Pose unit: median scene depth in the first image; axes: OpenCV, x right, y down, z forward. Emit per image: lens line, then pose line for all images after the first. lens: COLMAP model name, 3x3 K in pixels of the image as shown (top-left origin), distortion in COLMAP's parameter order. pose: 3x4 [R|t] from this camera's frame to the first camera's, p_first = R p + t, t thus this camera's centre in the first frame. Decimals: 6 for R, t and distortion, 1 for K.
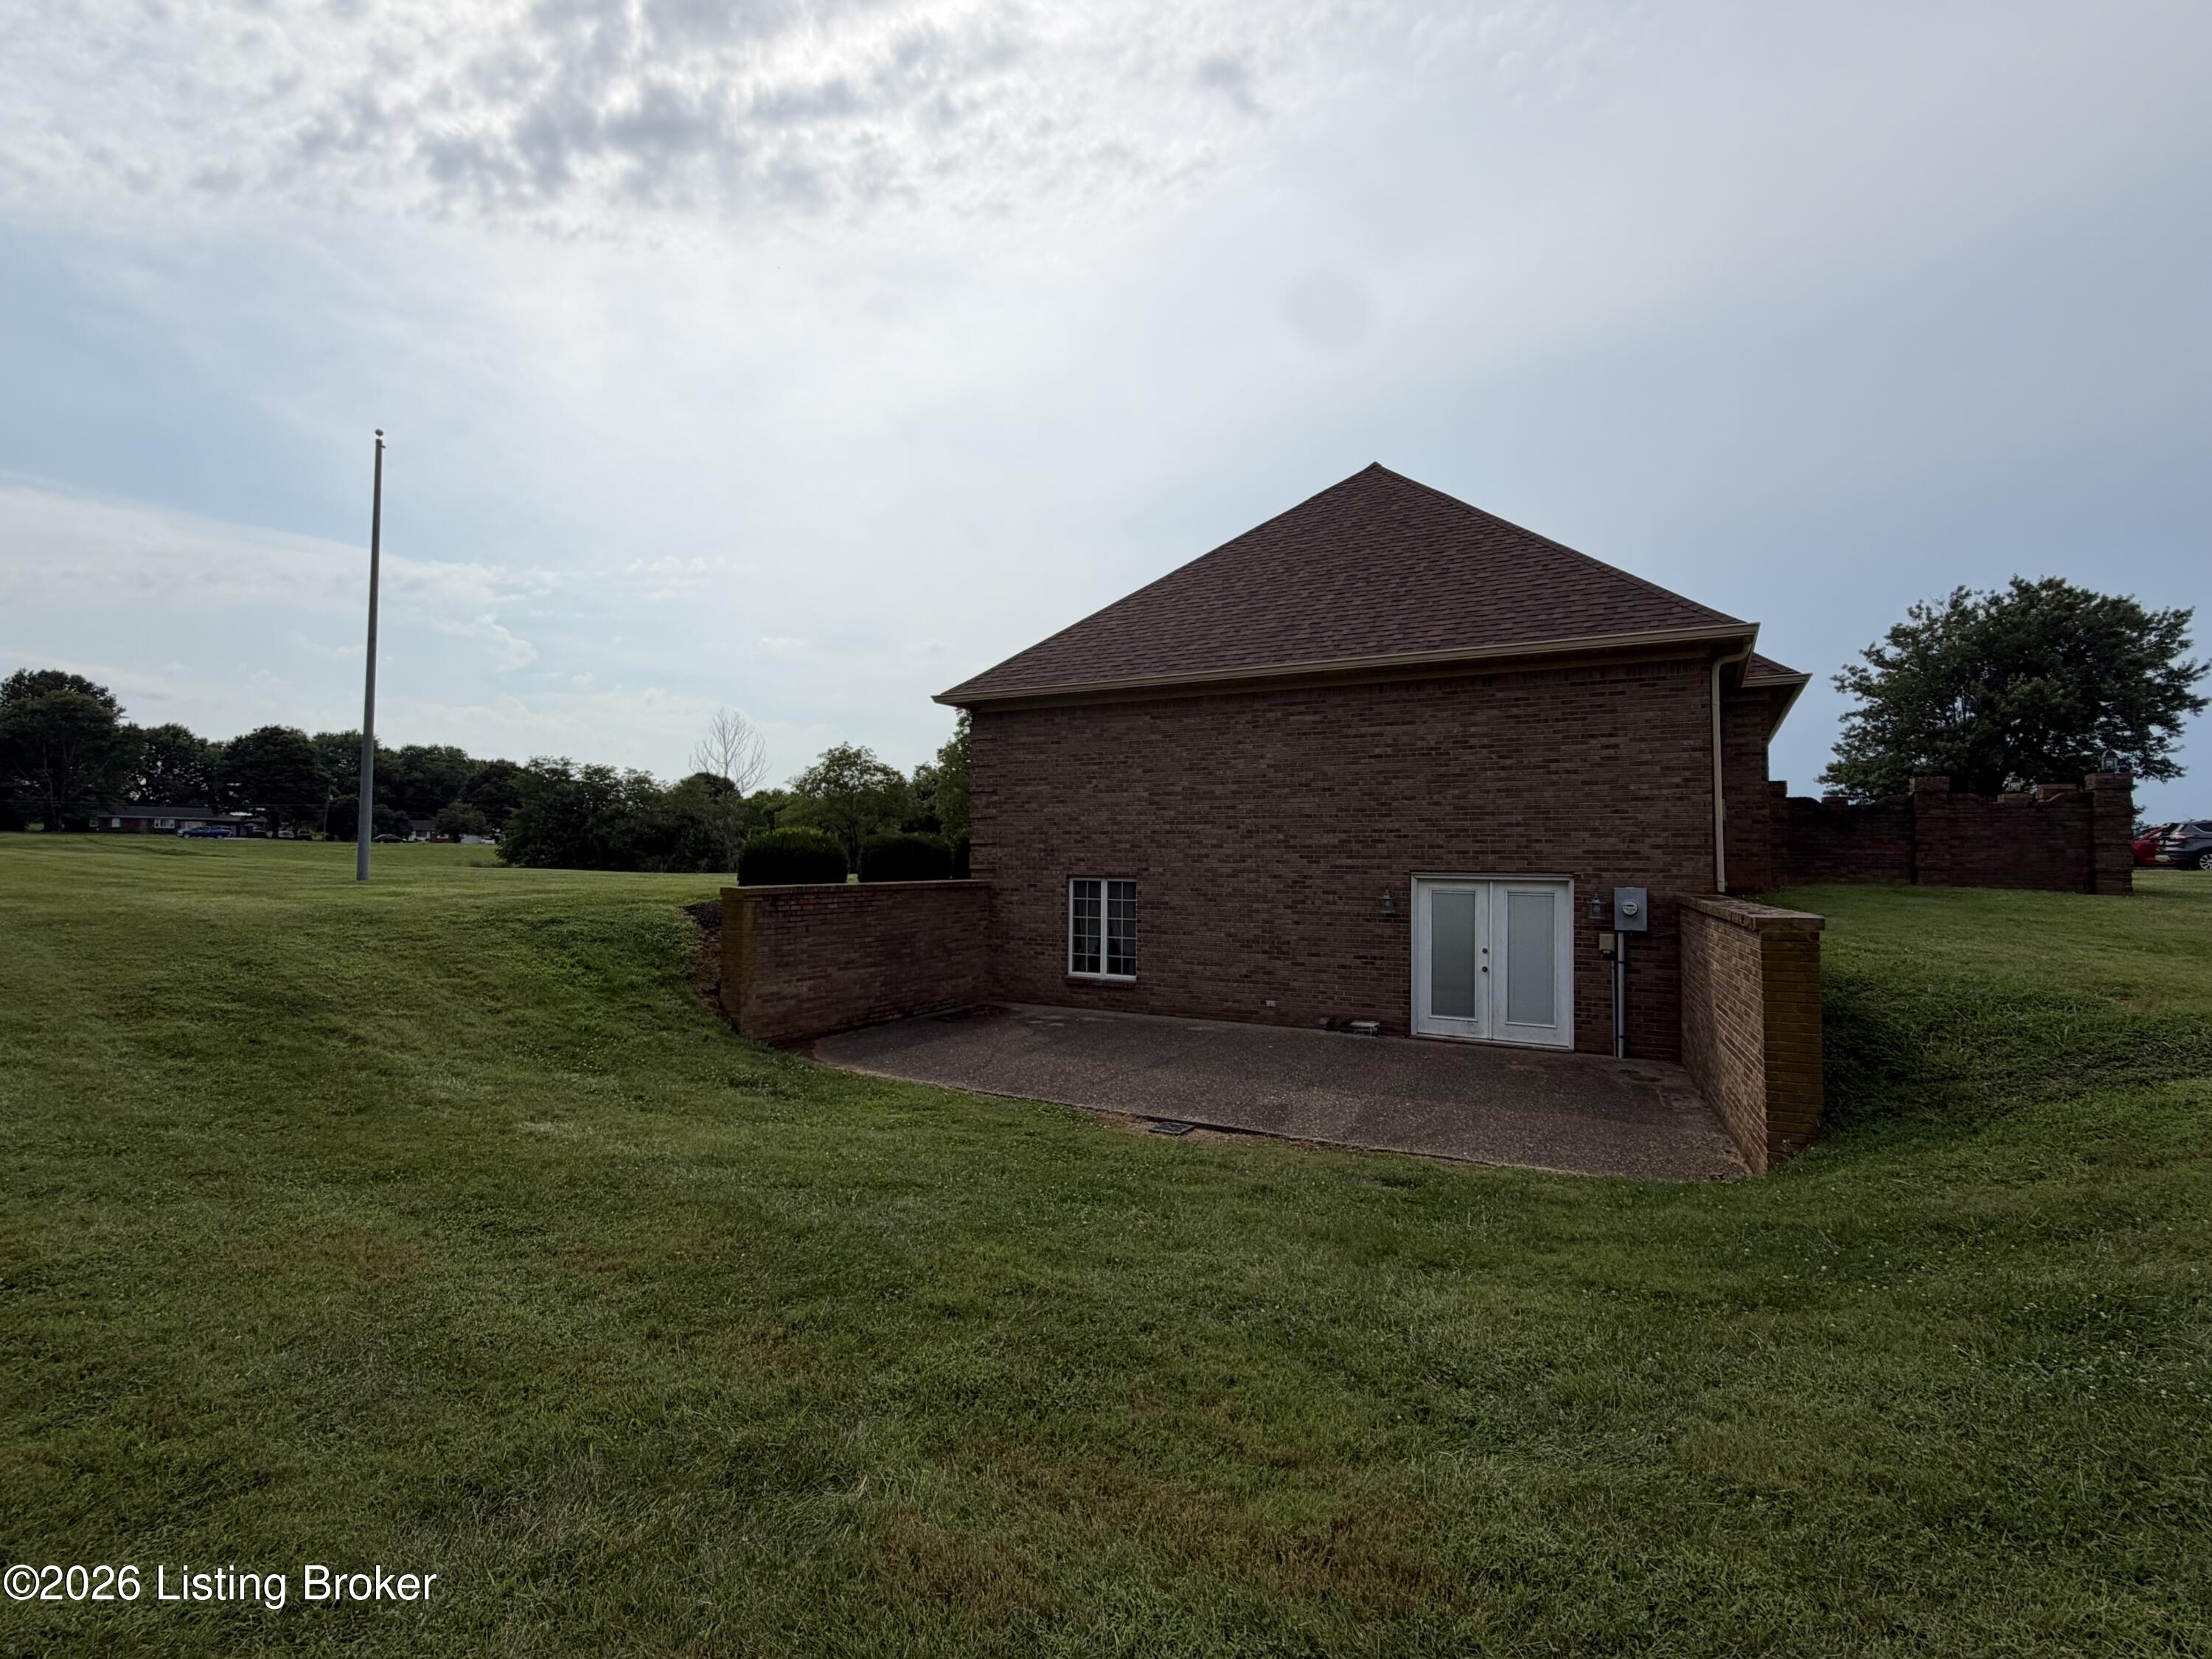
lens RADIAL K [[1060.7, 0, 1106.0], [0, 1060.7, 829.5], [0, 0, 1]] dist [-0.000721, -0.001983]
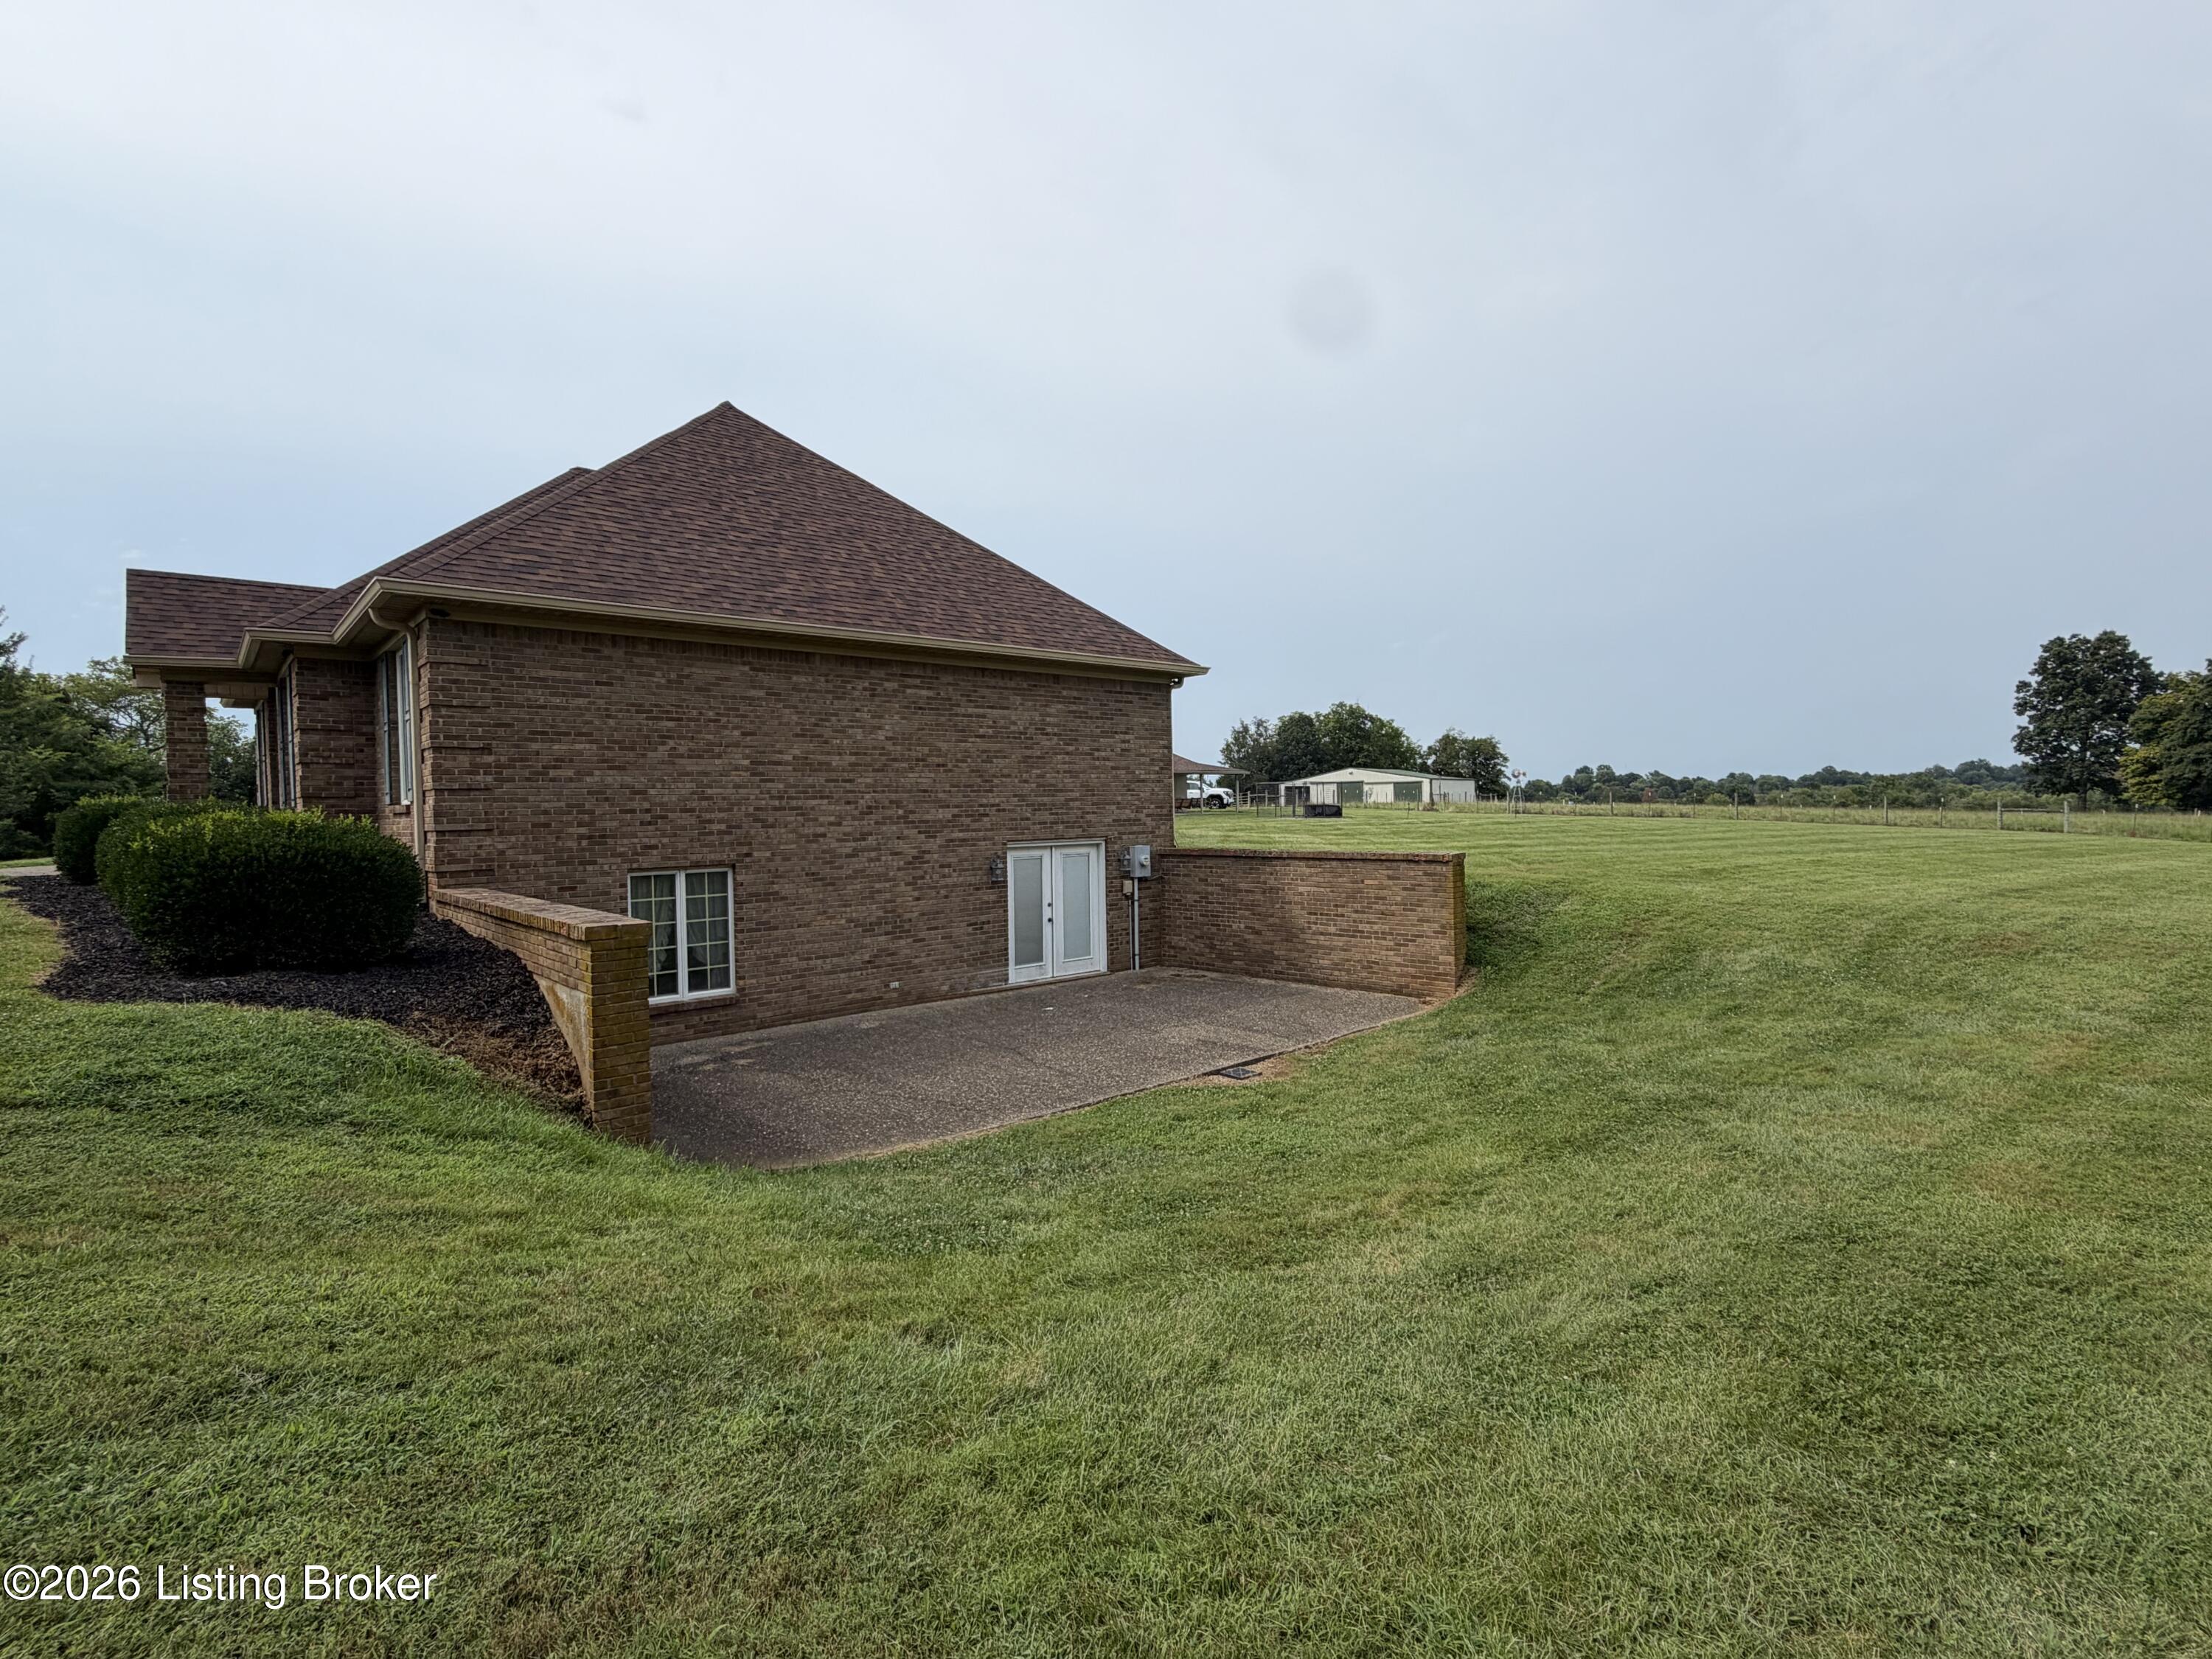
lens RADIAL K [[1060.7, 0, 1106.0], [0, 1060.7, 829.5], [0, 0, 1]] dist [-0.000721, -0.001983]
pose [[0.315543, -0.032532, 0.948353, -0.703810], [-0.003144, 0.999371, 0.035328, -0.012464], [-0.948906, -0.014130, 0.315243, 0.522397]]
